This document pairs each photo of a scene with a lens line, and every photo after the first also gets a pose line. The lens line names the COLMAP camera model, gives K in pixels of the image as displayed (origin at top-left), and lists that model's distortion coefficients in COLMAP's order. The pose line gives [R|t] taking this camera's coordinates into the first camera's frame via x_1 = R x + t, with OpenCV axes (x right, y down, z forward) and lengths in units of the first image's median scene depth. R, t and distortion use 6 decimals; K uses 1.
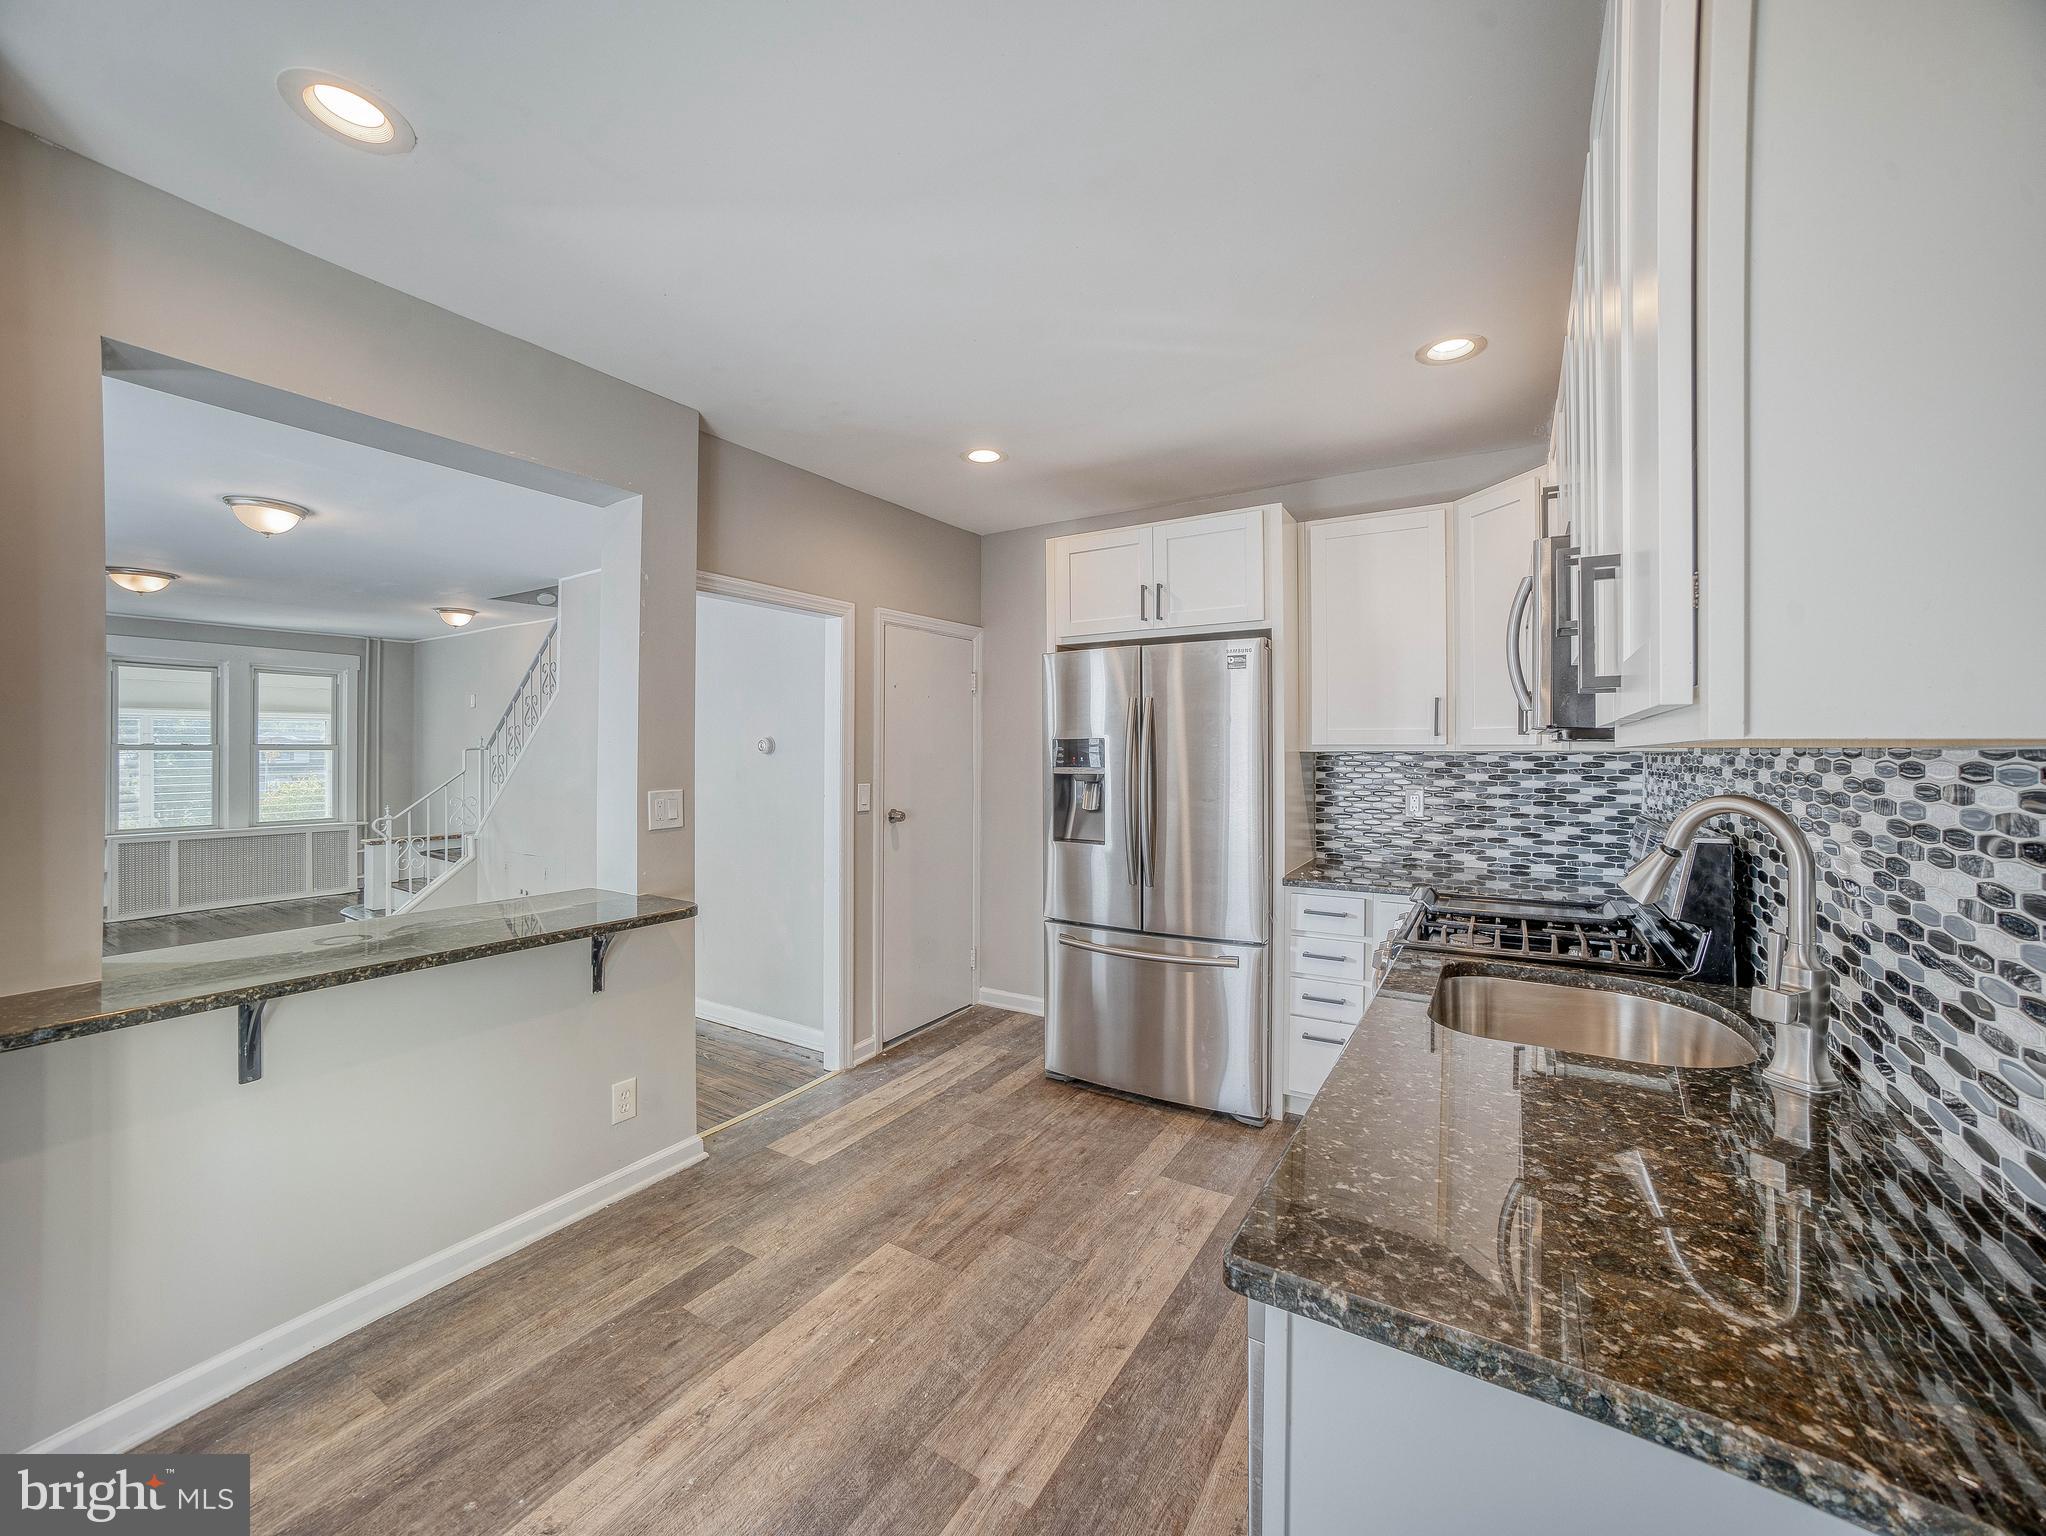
lens RADIAL K [[815.3, 0, 1023.9], [0, 815.3, 756.3], [0, 0, 1]] dist [-0.019758, 0.002501]
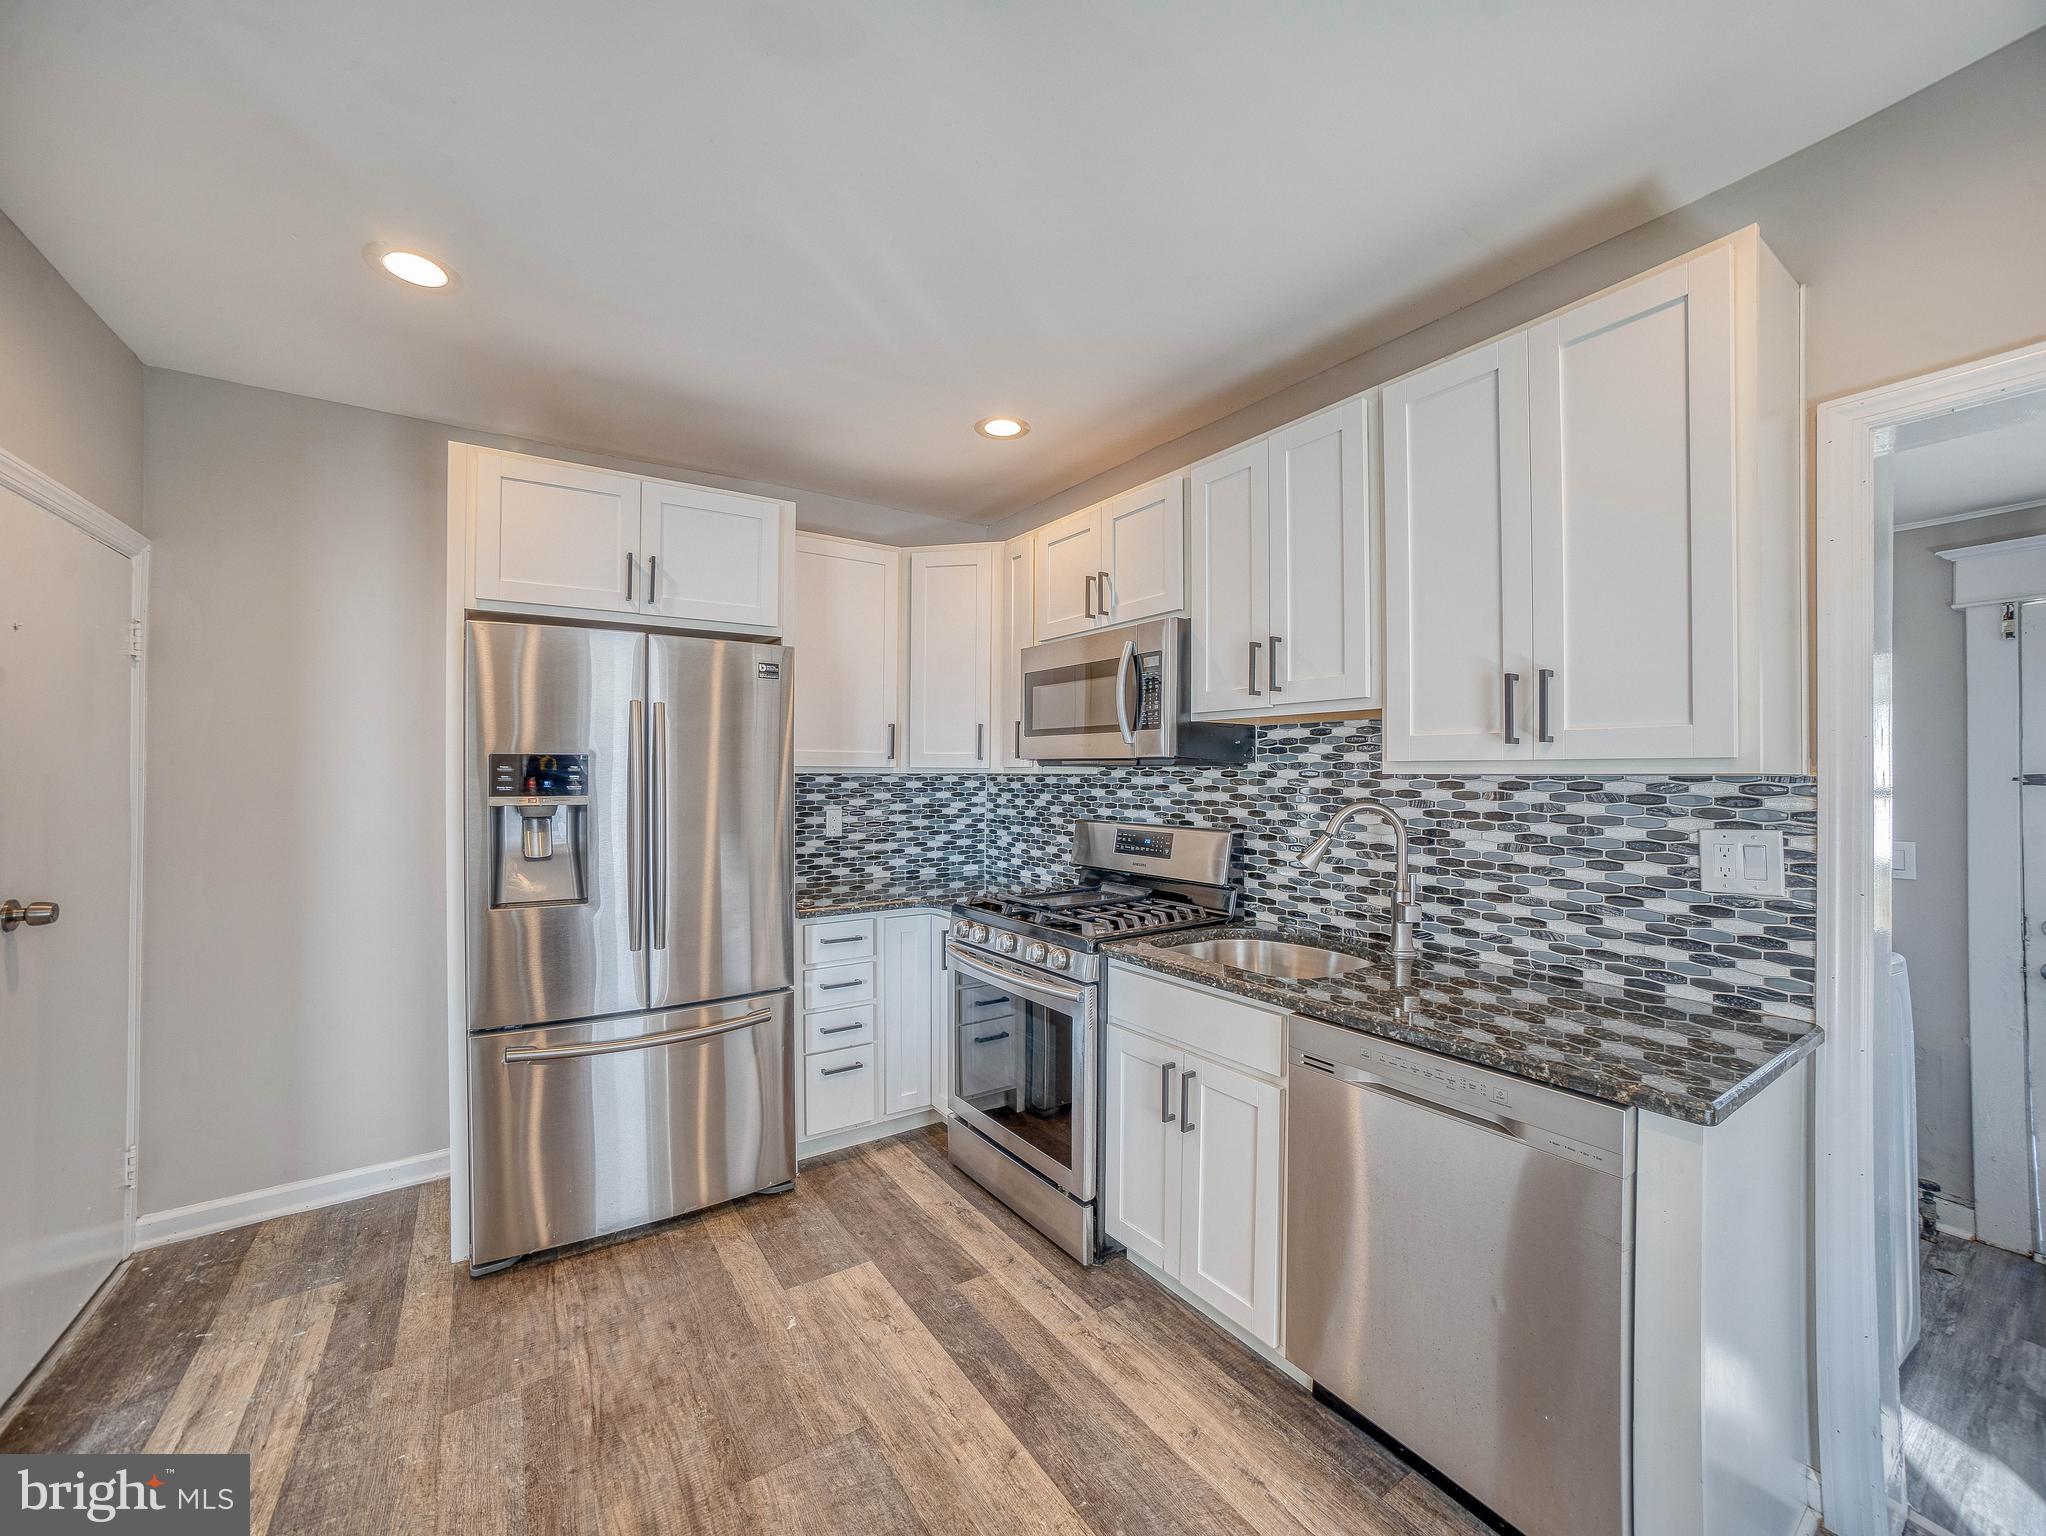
lens RADIAL K [[815.3, 0, 1013.5], [0, 815.3, 769.7], [0, 0, 1]] dist [-0.019758, 0.002501]
pose [[0.418740, 0.004136, 0.908097, -0.402189], [0.001849, 0.999984, -0.005407, -0.004864], [-0.908104, 0.003943, 0.418726, 0.373076]]
